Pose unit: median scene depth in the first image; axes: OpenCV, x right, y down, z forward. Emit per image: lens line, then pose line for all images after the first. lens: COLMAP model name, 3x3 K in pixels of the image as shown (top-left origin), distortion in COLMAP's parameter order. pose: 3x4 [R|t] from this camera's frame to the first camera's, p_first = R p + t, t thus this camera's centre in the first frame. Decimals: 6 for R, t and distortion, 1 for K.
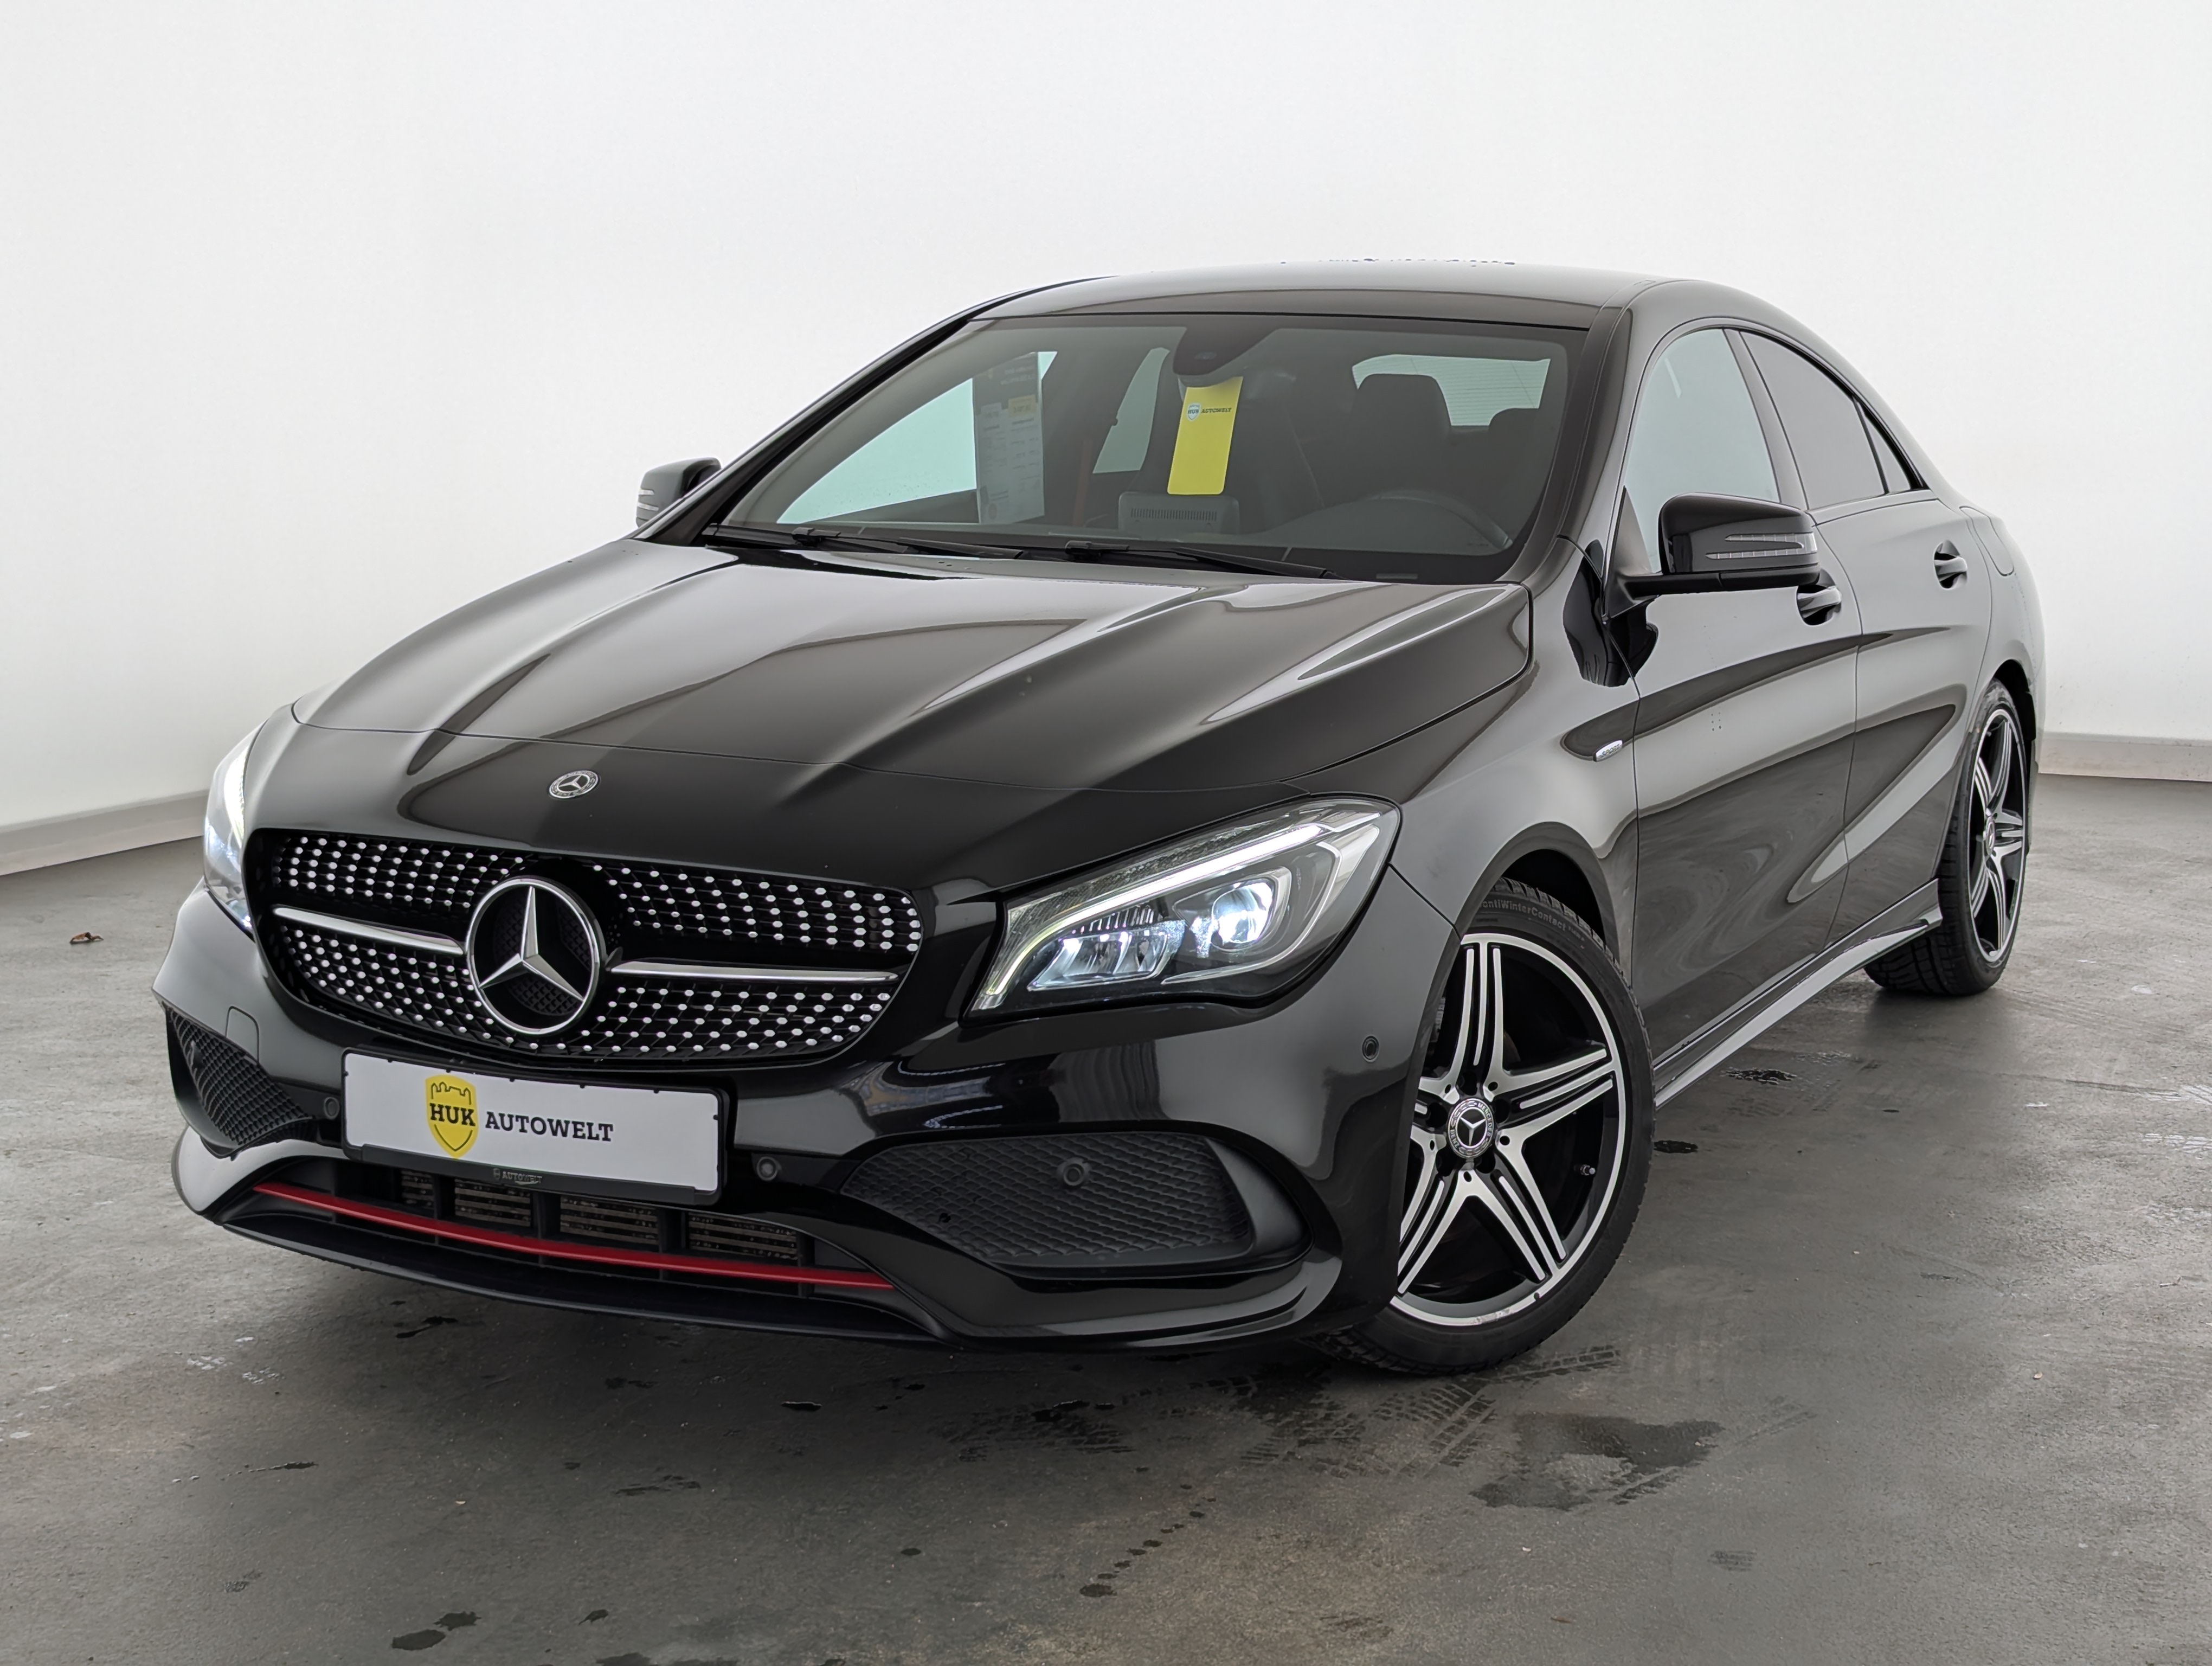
lens RADIAL K [[3406.3, 0, 1106.0], [0, 3406.3, 833.0], [0, 0, 1]] dist [0.244459, -0.988360]
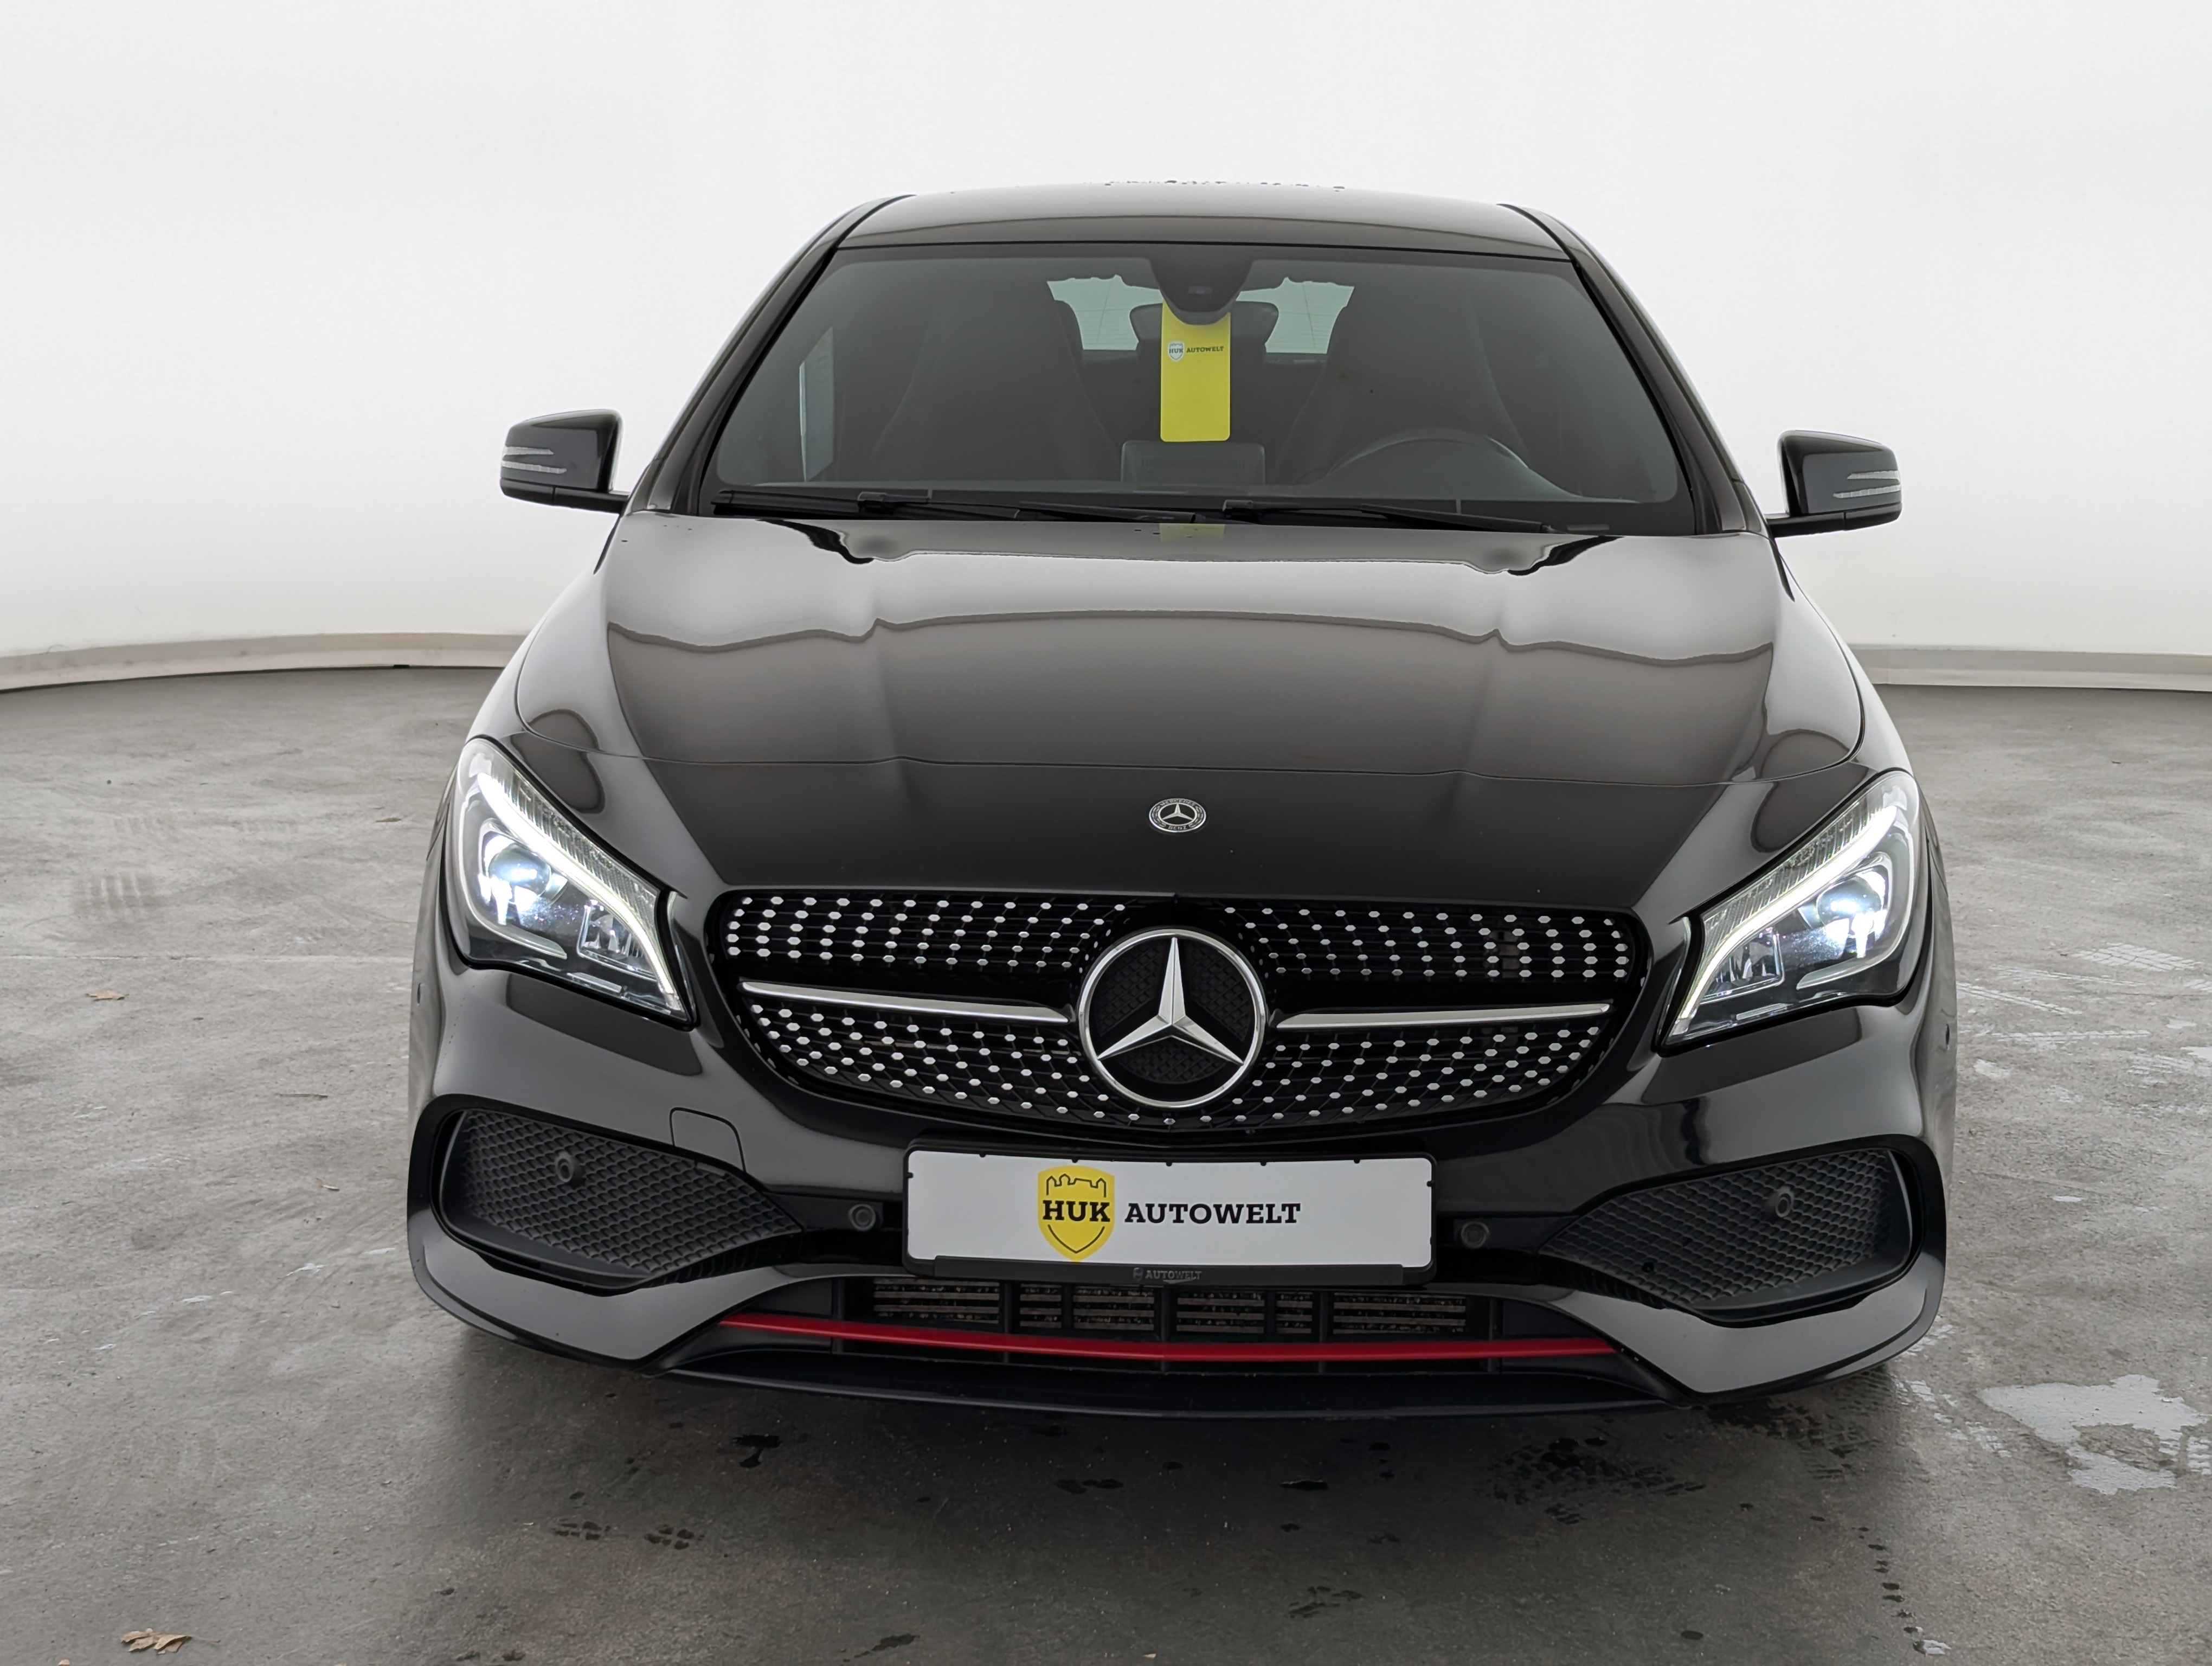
lens RADIAL K [[3406.3, 0, 1106.0], [0, 3406.3, 833.0], [0, 0, 1]] dist [0.244459, -0.988360]
pose [[0.907498, -0.069303, 0.414299, -0.534191], [0.056312, 0.997465, 0.043507, -0.048695], [-0.416264, -0.016153, 0.909100, 0.229085]]
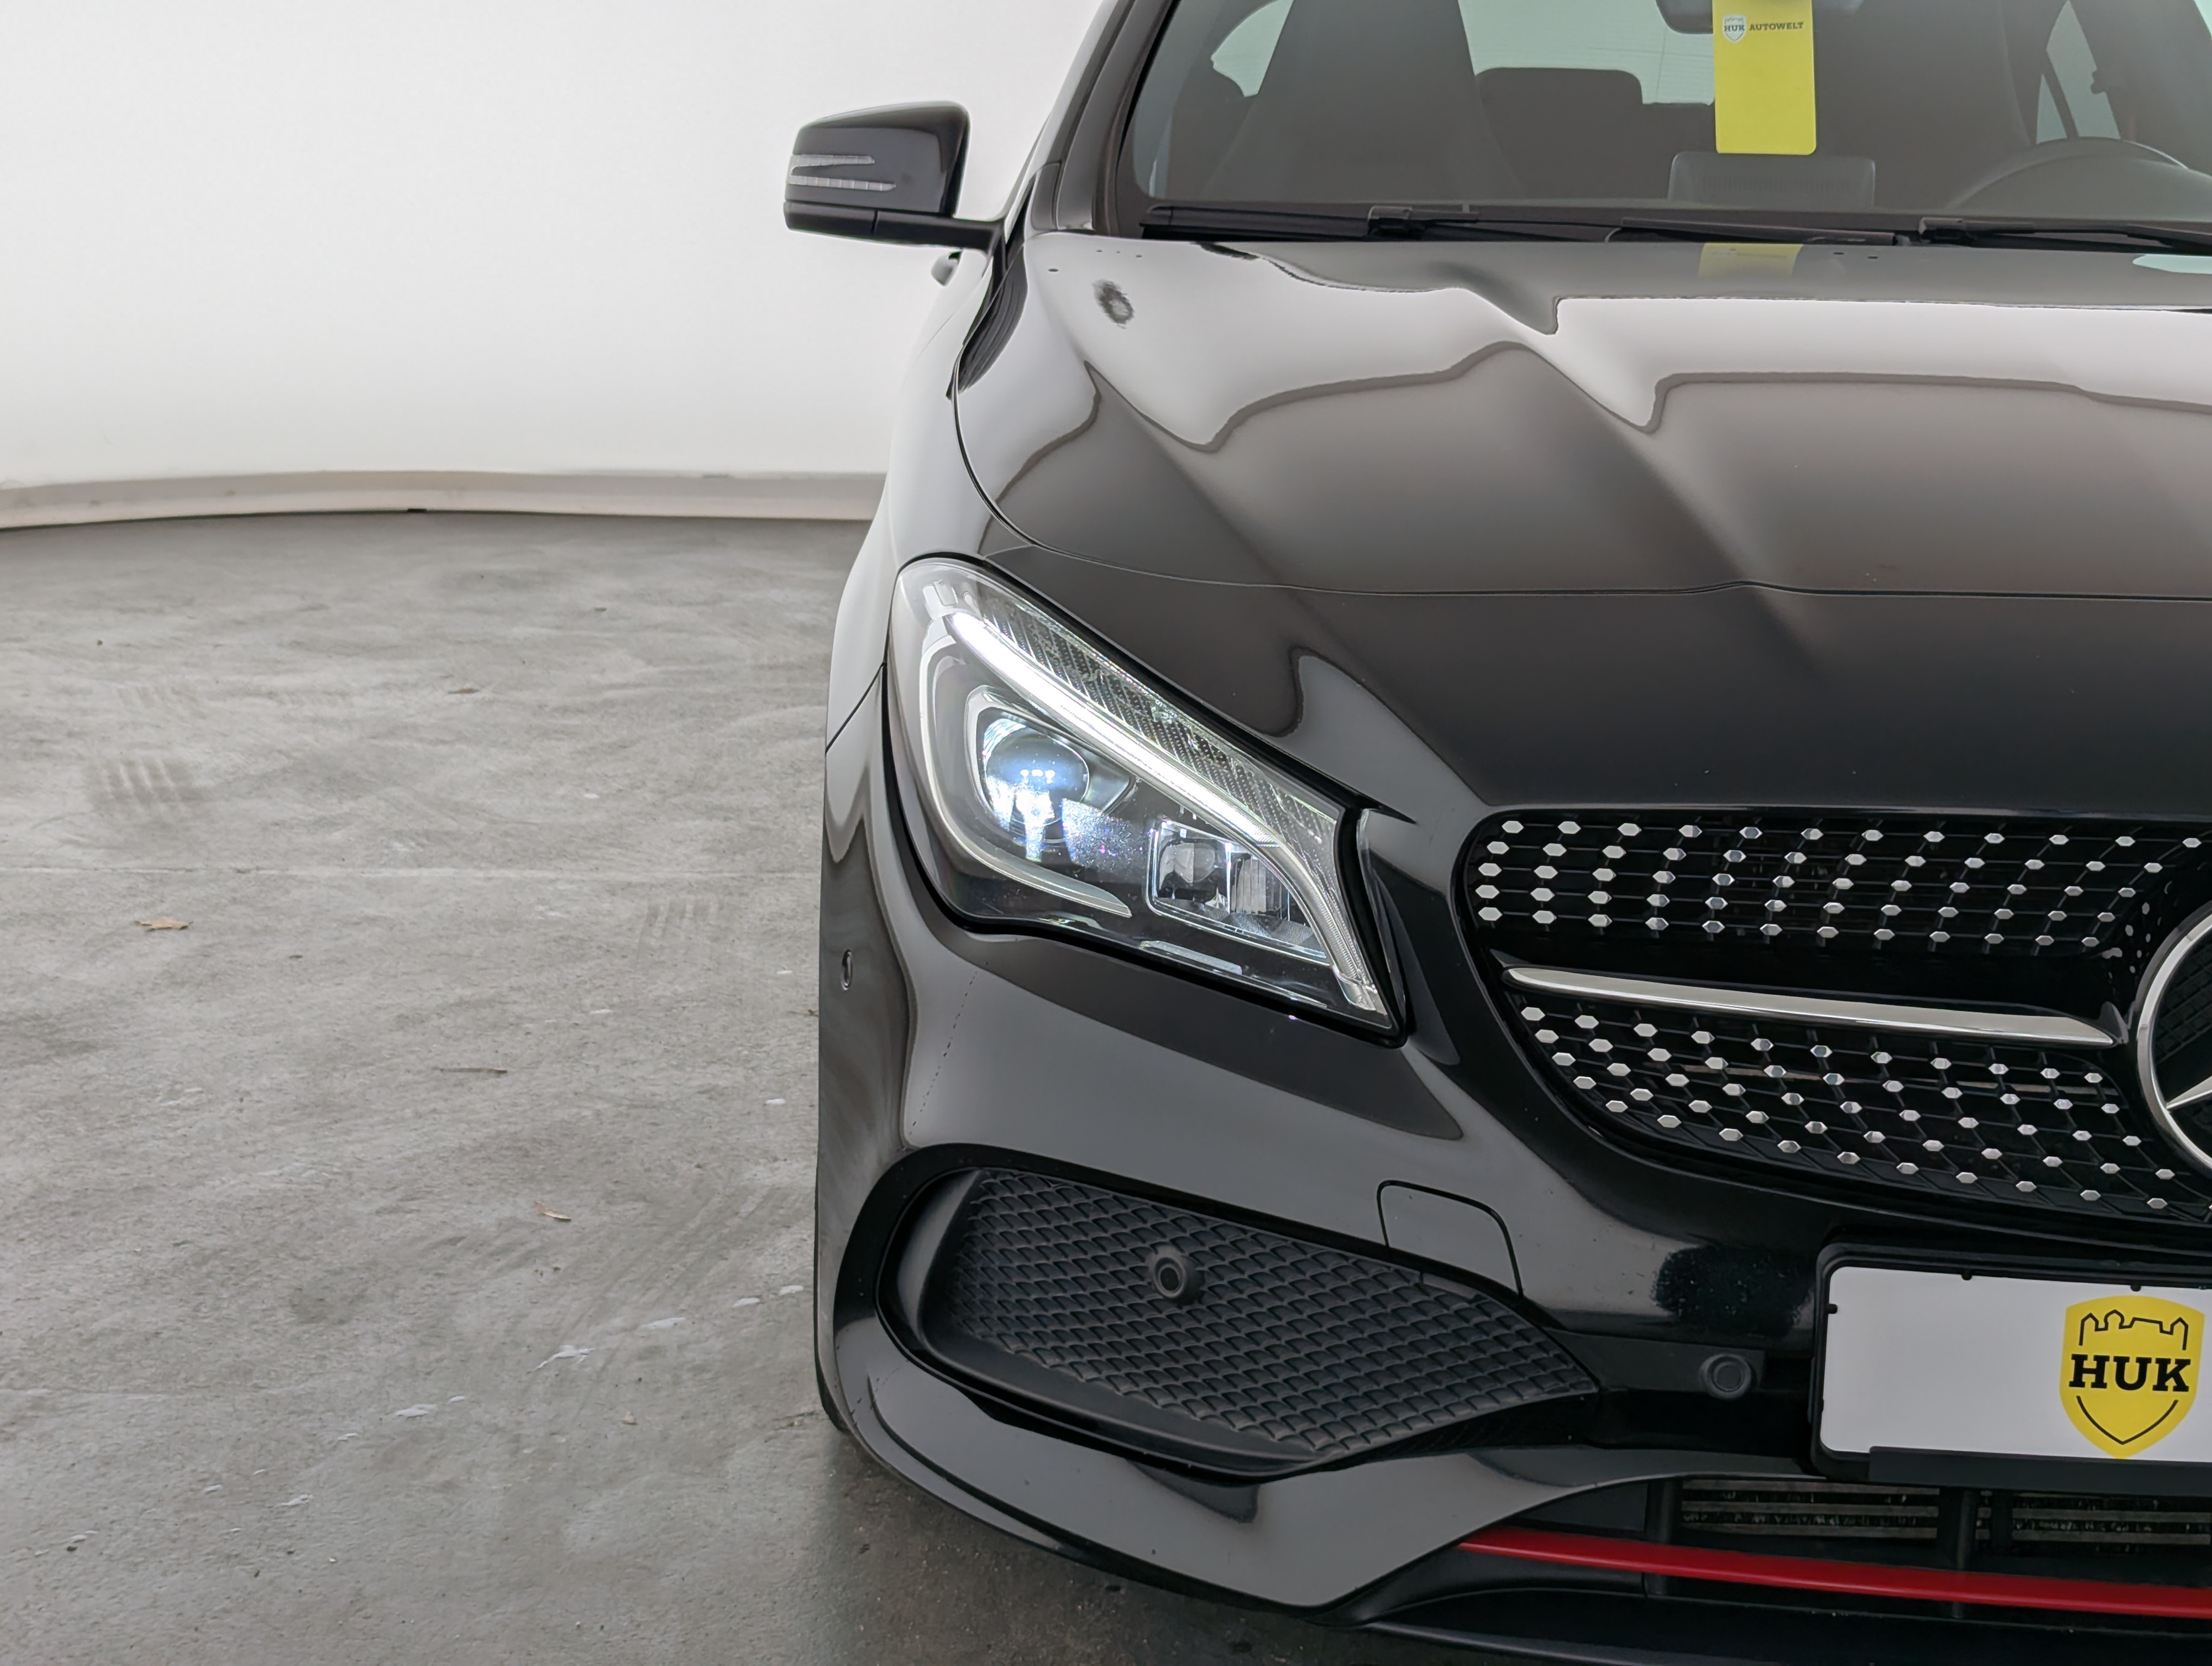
lens RADIAL K [[3415.5, 0, 1167.7], [0, 3415.5, 803.3], [0, 0, 1]] dist [0.225680, -0.968522]
pose [[0.884336, -0.078876, 0.460140, -0.536748], [0.050599, 0.996012, 0.073488, -0.042228], [-0.464101, -0.041705, 0.884800, 0.638059]]
